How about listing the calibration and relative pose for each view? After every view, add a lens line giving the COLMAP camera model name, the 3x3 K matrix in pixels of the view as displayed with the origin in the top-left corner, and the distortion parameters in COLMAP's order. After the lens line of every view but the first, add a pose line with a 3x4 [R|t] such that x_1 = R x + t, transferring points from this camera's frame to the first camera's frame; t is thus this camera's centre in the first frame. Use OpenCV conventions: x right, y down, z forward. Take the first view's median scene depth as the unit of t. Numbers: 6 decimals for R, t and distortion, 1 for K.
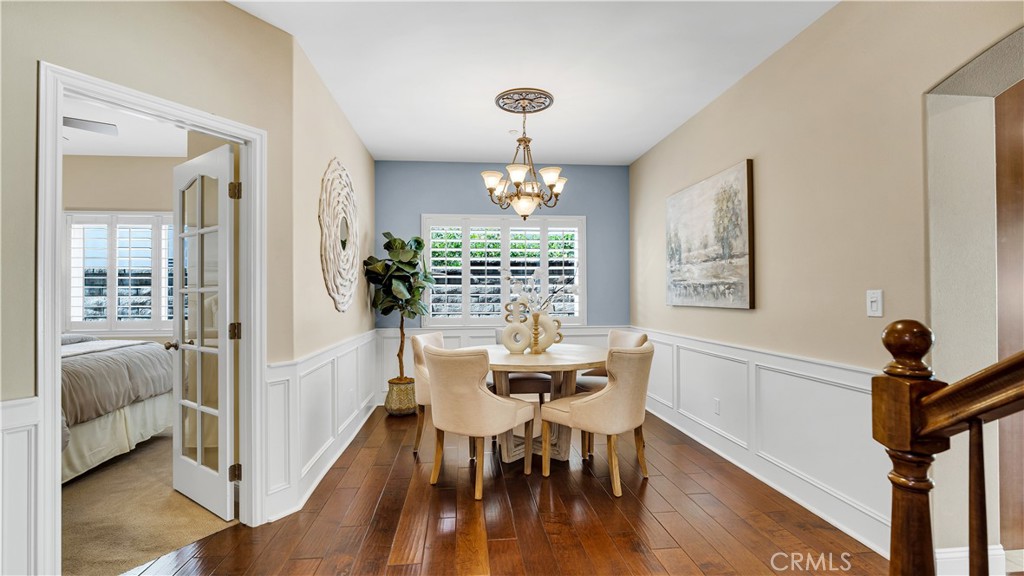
lens RADIAL K [[467.7, 0, 517.5], [0, 467.7, 281.2], [0, 0, 1]] dist [-0.017780, 0.009025]
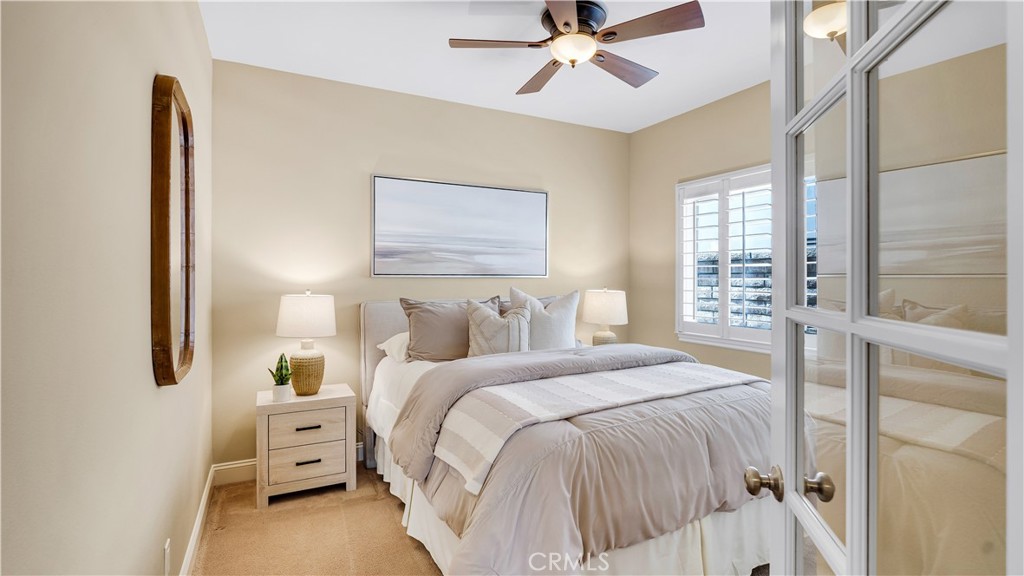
lens RADIAL K [[467.7, 0, 517.5], [0, 467.7, 281.2], [0, 0, 1]] dist [-0.017780, 0.009025]
pose [[0.353117, 0.018257, -0.935401, -0.432433], [0.013008, 0.999617, 0.024422, -0.007873], [0.935489, -0.020792, 0.352745, 0.621071]]
